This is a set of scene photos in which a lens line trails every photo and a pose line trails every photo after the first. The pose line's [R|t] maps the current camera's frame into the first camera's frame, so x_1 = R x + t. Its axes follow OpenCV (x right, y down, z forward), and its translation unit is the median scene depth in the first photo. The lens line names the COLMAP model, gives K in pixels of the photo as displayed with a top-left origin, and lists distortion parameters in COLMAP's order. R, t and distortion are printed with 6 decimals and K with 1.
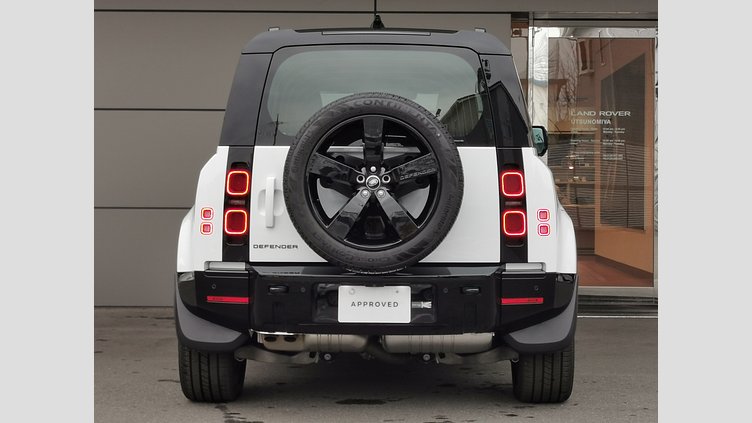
lens RADIAL K [[1821.1, 0, 379.6], [0, 1821.1, 213.5], [0, 0, 1]] dist [-0.084952, 0.000000]
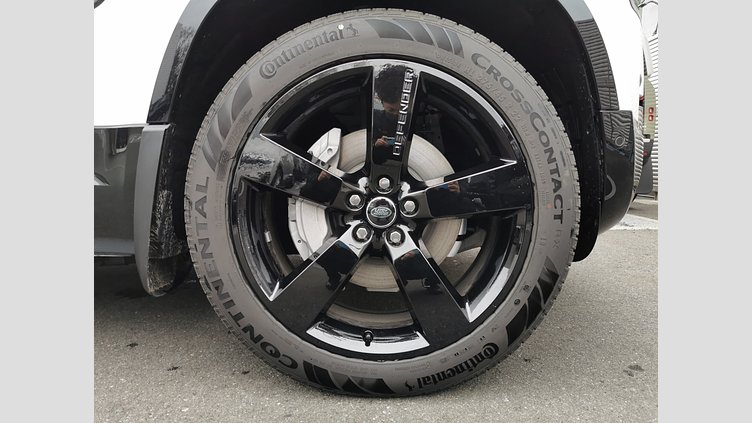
lens RADIAL K [[602.2, 0, 375.6], [0, 602.2, 211.9], [0, 0, 1]] dist [0.002575, 0.000208]
pose [[0.995814, 0.091387, 0.001717, -0.005044], [-0.090092, 0.978191, 0.187150, -0.043490], [0.015423, -0.186521, 0.982330, 0.818987]]
